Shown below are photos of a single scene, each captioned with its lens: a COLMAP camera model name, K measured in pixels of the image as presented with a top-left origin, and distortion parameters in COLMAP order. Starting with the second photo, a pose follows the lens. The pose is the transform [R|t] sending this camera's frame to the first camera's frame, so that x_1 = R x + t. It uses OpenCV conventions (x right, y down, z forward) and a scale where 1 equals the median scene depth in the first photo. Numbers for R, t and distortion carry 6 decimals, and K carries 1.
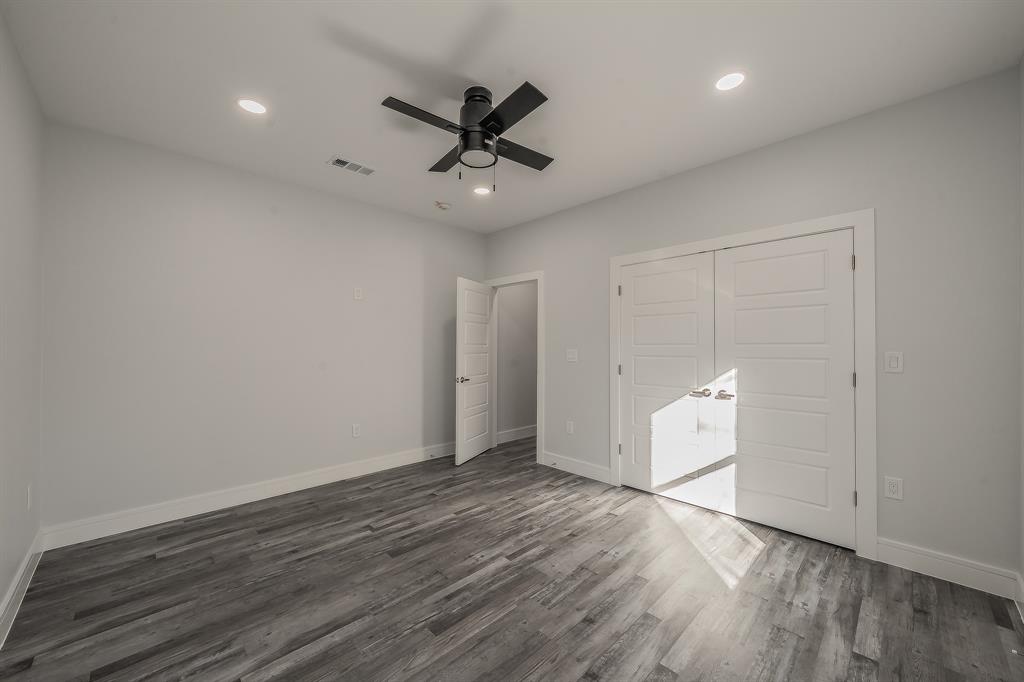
lens RADIAL K [[391.4, 0, 511.9], [0, 391.4, 341.4], [0, 0, 1]] dist [0.002760, -0.000006]
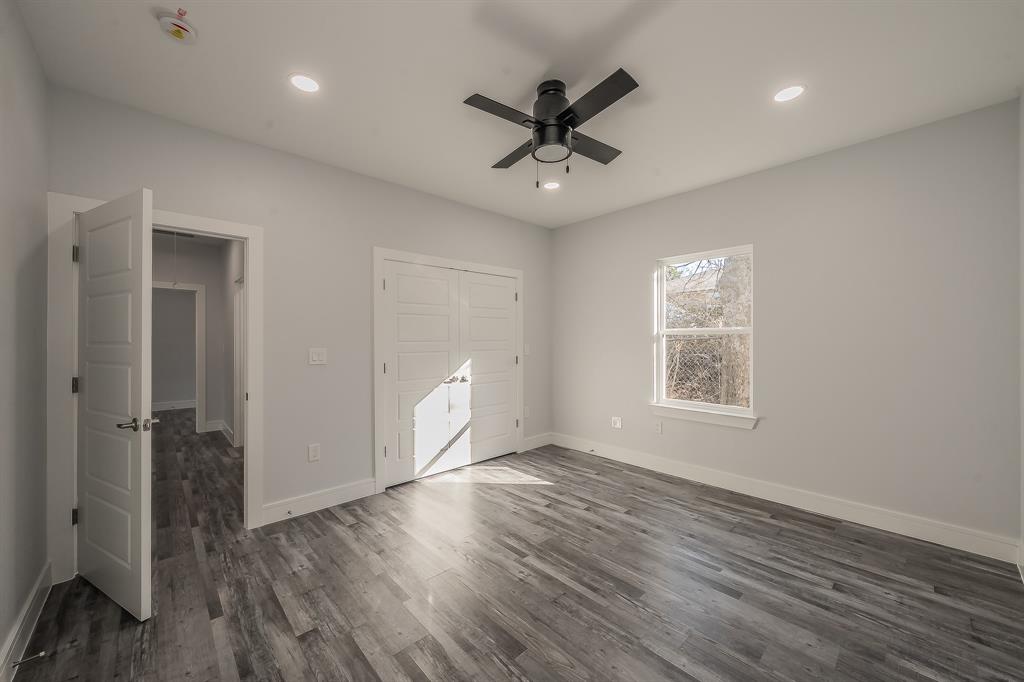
lens RADIAL K [[391.4, 0, 510.9], [0, 391.4, 343.3], [0, 0, 1]] dist [0.002760, -0.000006]
pose [[0.010182, -0.007795, 0.999918, -0.831581], [-0.007321, 0.999942, 0.007870, 0.002124], [-0.999921, -0.007401, 0.010124, 0.852224]]
